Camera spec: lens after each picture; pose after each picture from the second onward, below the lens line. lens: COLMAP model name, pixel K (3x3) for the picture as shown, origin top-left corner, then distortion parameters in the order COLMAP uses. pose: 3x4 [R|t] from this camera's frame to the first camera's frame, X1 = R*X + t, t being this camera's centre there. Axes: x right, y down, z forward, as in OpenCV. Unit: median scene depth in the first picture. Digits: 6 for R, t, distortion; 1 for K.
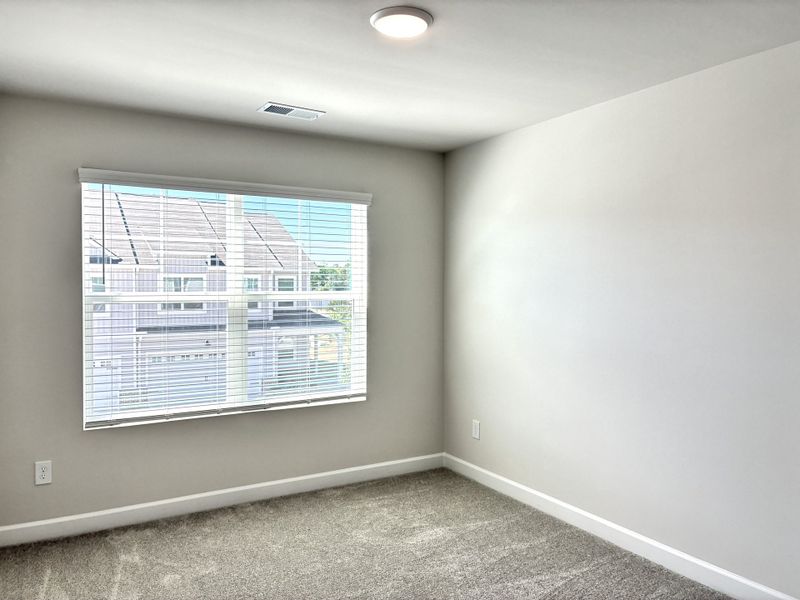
lens RADIAL K [[606.2, 0, 400.0], [0, 606.2, 300.0], [0, 0, 1]] dist [0.044214, -0.060377]
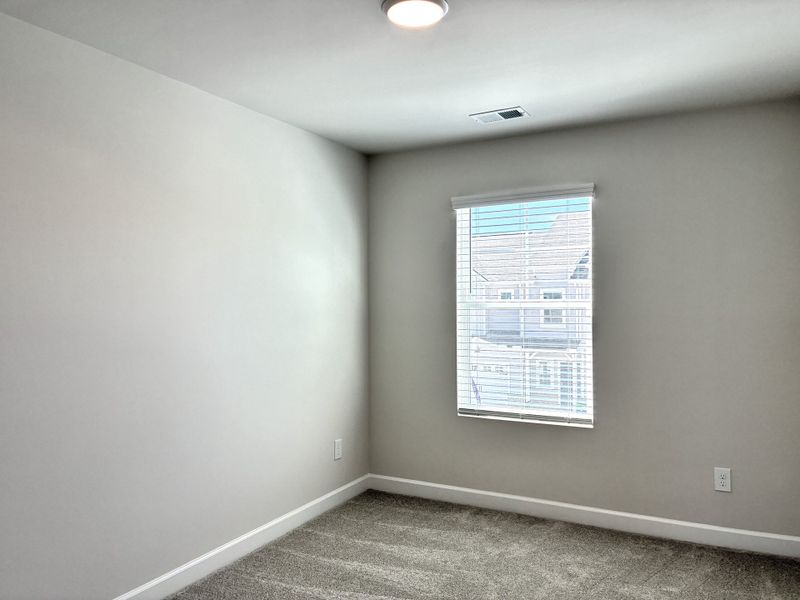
lens RADIAL K [[621.3, 0, 397.8], [0, 621.3, 289.5], [0, 0, 1]] dist [0.054470, -0.006956]
pose [[0.505920, -0.015199, -0.862446, 0.487535], [-0.006077, 0.999757, -0.021184, -0.006189], [0.862559, 0.015958, 0.505705, 0.287767]]
